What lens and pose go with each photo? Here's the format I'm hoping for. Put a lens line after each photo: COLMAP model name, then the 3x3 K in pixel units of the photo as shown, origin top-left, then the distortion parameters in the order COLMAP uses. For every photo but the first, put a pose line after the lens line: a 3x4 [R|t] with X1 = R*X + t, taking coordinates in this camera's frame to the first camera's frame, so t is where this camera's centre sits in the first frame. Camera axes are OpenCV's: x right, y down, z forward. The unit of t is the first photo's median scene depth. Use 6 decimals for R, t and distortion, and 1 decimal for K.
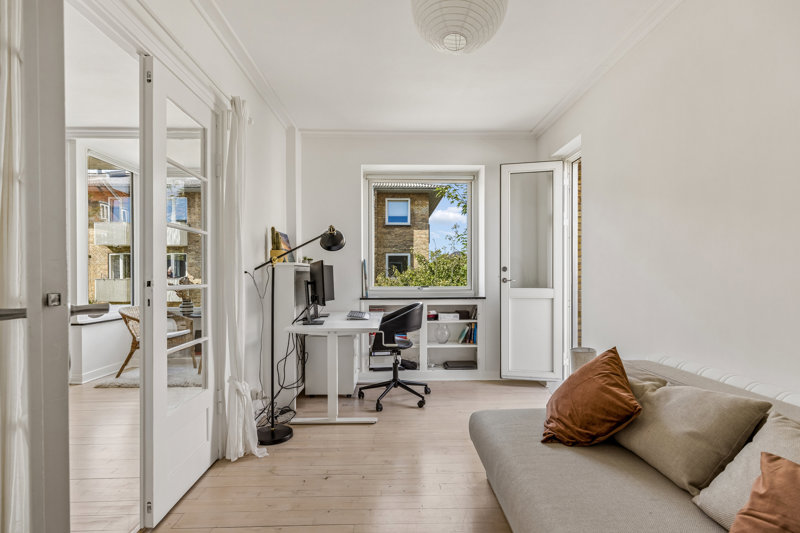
lens RADIAL K [[396.3, 0, 400.0], [0, 396.3, 266.5], [0, 0, 1]] dist [-0.001662, 0.000241]
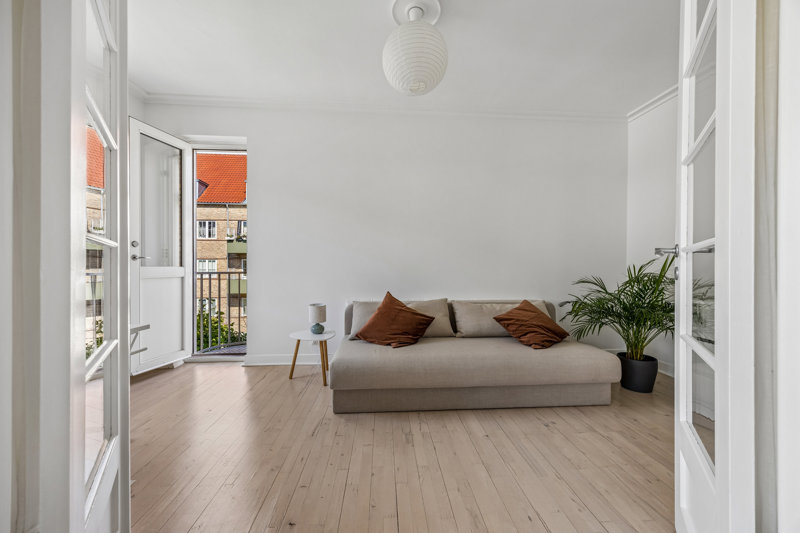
lens RADIAL K [[311.9, 0, 400.0], [0, 311.9, 266.5], [0, 0, 1]] dist [-0.000449, -0.000043]
pose [[-0.033352, -0.000609, 0.999443, -0.435453], [-0.028401, 0.999597, -0.000339, 0.039511], [-0.999040, -0.028397, -0.033355, 0.484754]]
